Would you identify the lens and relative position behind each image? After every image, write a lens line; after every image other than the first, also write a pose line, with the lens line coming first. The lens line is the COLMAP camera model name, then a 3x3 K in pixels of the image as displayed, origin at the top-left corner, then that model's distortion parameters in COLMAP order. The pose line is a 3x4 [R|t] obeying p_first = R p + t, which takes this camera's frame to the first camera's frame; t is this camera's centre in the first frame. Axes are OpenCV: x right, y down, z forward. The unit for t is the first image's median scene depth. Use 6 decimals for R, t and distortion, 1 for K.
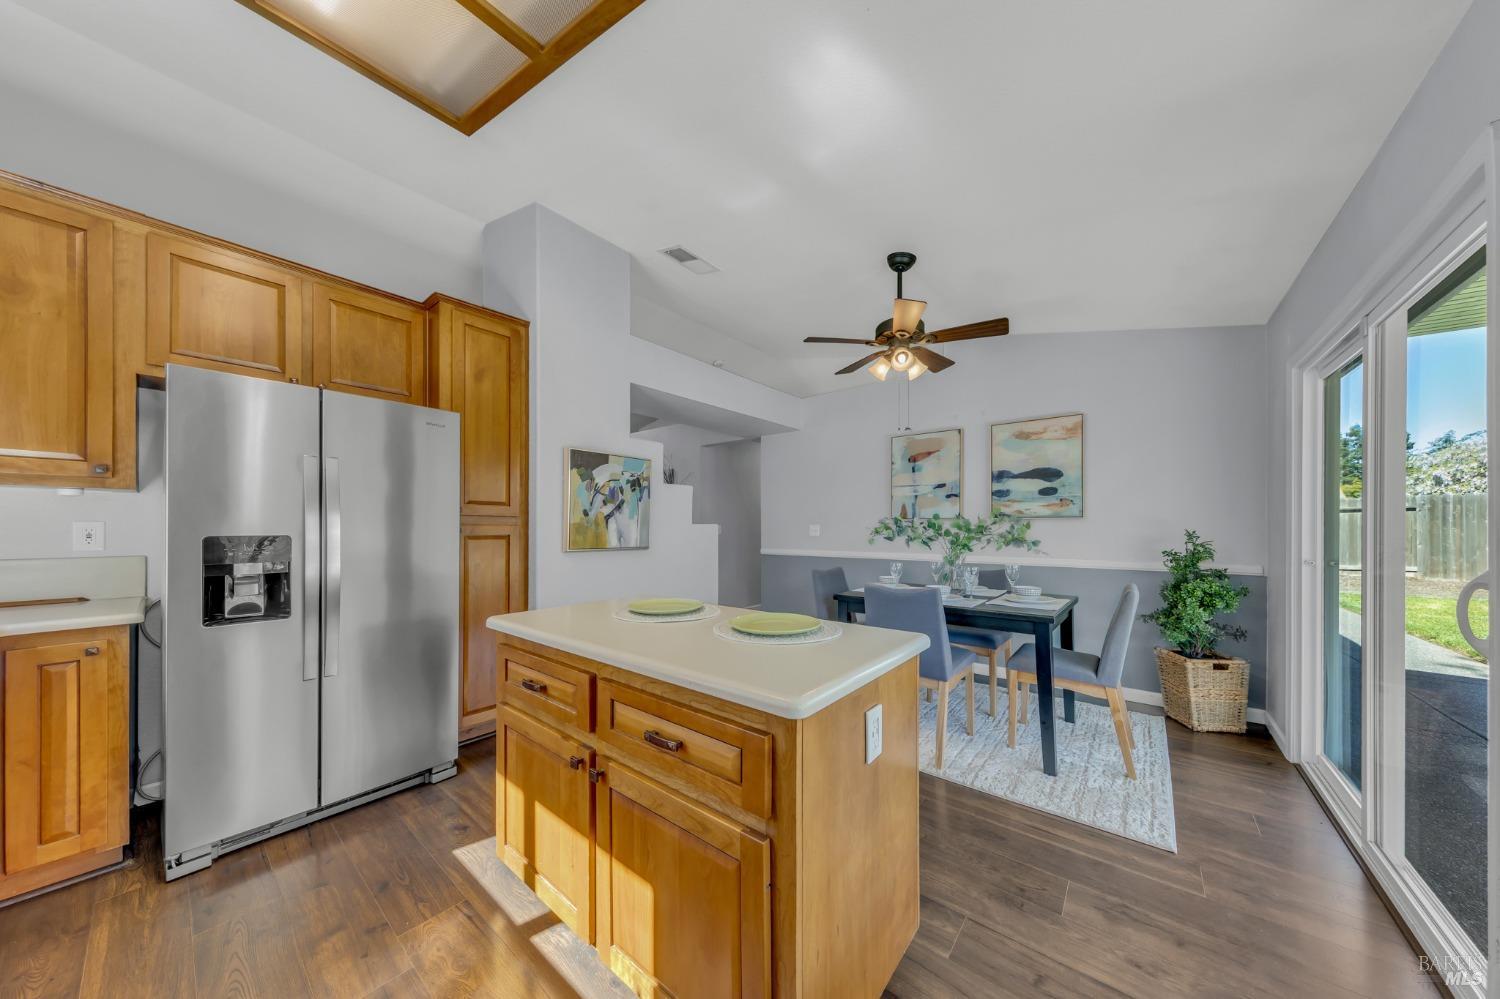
lens RADIAL K [[477.1, 0, 758.0], [0, 477.1, 527.3], [0, 0, 1]] dist [-0.000107, -0.000005]
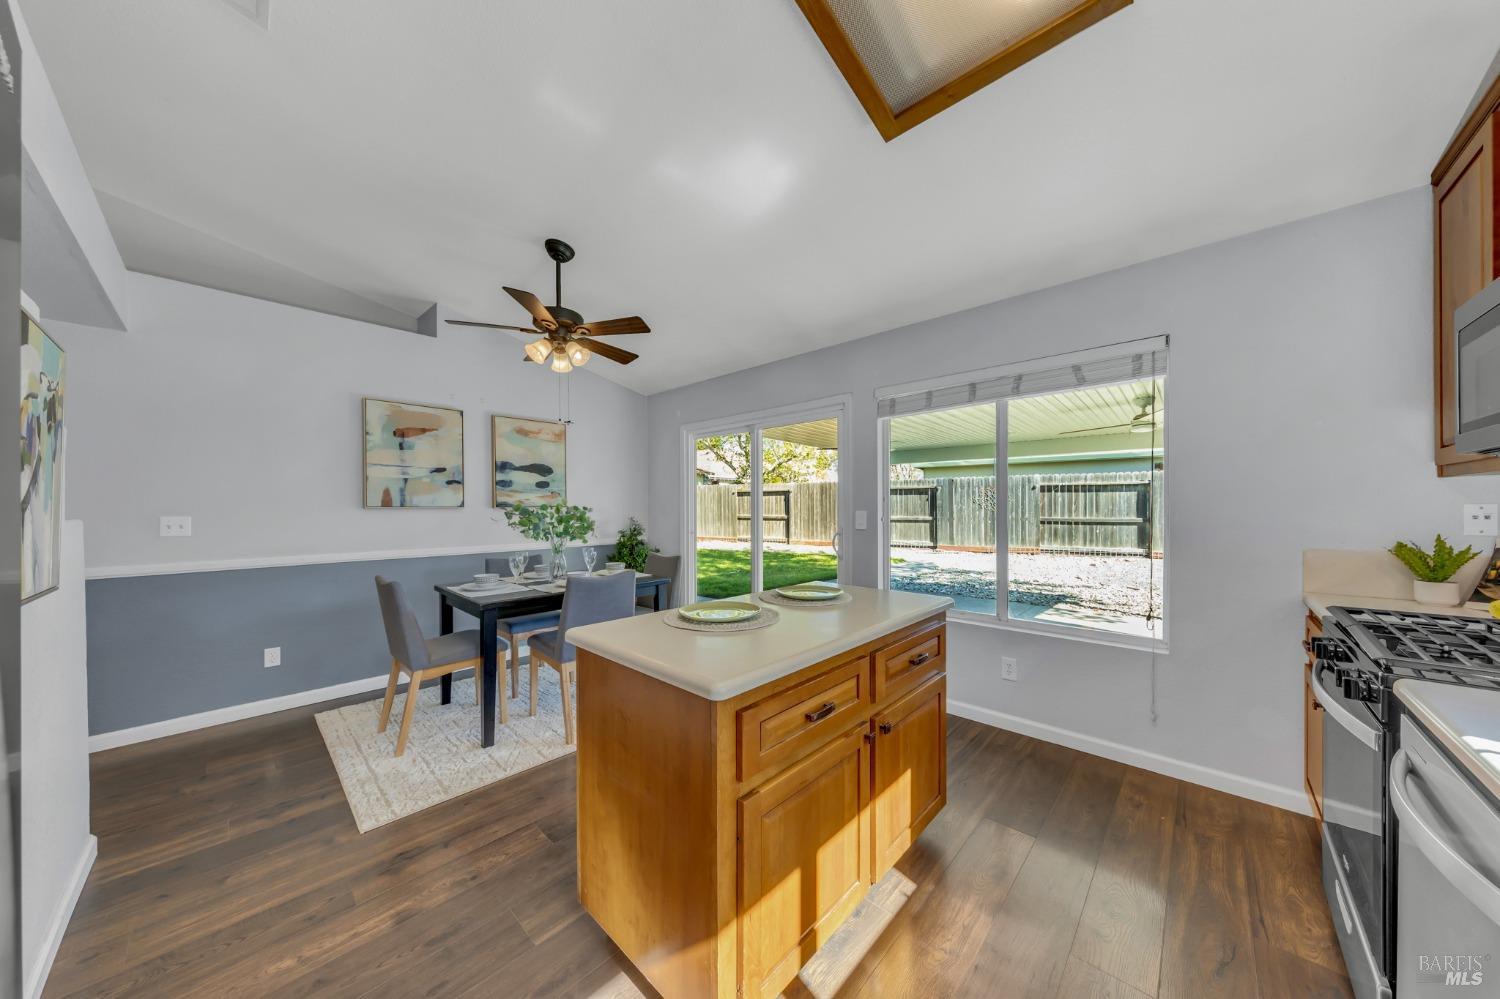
lens RADIAL K [[473.4, 0, 748.6], [0, 473.4, 503.3], [0, 0, 1]] dist [0.000725, 0.000013]
pose [[0.085783, 0.013536, 0.996222, -0.466939], [0.006620, 0.999878, -0.014156, -0.010181], [-0.996292, 0.007809, 0.085683, 0.383387]]
